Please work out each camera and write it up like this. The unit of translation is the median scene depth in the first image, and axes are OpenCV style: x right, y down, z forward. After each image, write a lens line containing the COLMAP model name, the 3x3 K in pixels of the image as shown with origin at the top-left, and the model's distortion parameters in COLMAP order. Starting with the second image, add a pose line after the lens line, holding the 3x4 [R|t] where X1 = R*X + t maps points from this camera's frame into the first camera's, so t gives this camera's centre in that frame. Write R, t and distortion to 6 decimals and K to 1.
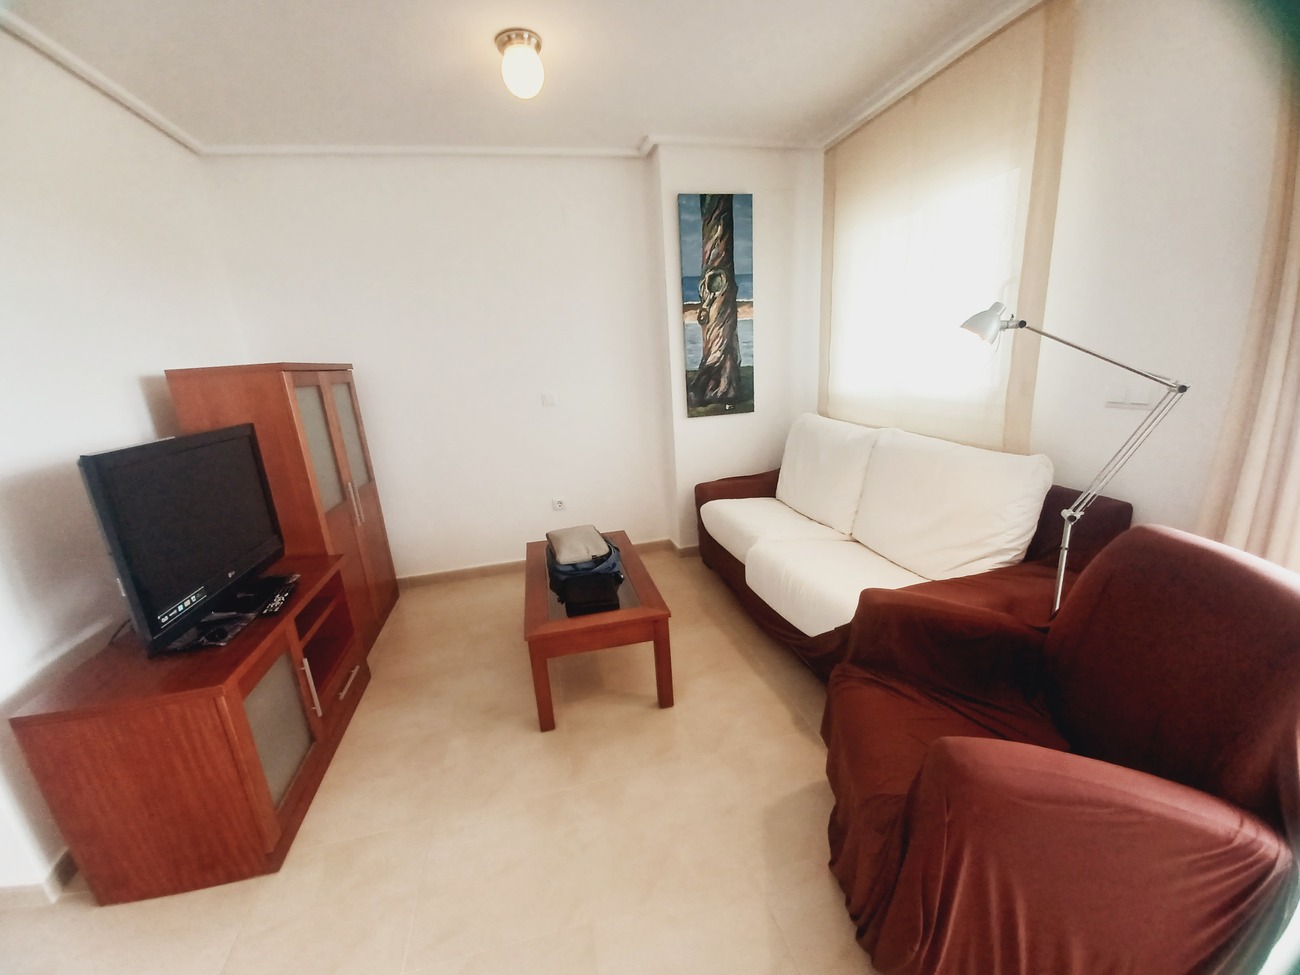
lens RADIAL K [[515.8, 0, 650.0], [0, 515.8, 487.5], [0, 0, 1]] dist [0.015160, -0.000153]
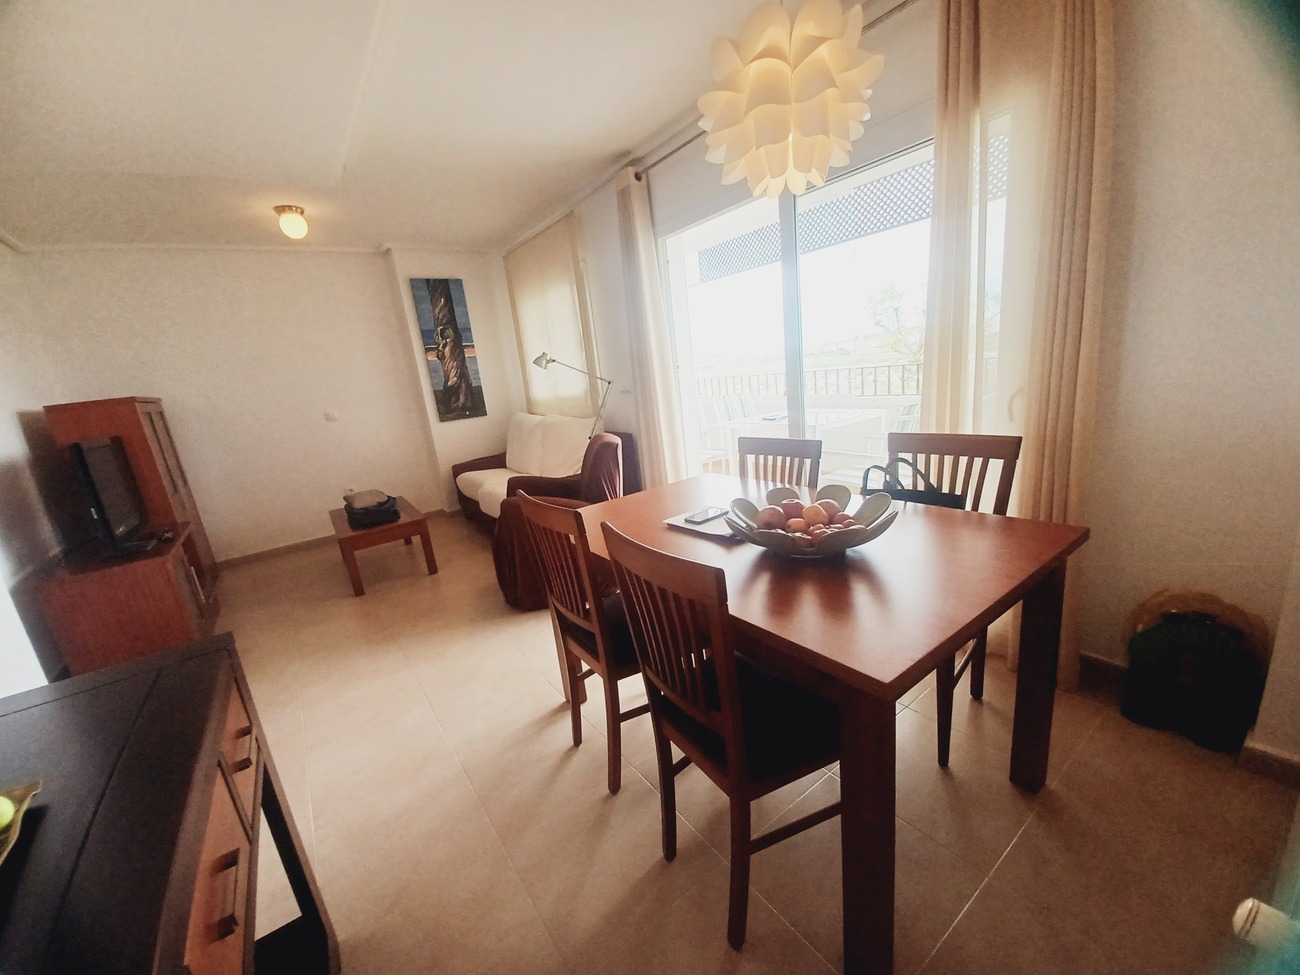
lens RADIAL K [[515.8, 0, 650.0], [0, 515.8, 487.5], [0, 0, 1]] dist [0.015160, -0.000153]
pose [[0.924114, -0.126465, 0.360584, 0.075439], [0.142677, 0.989595, -0.018583, 0.175328], [-0.354482, 0.068619, 0.932542, -0.627295]]
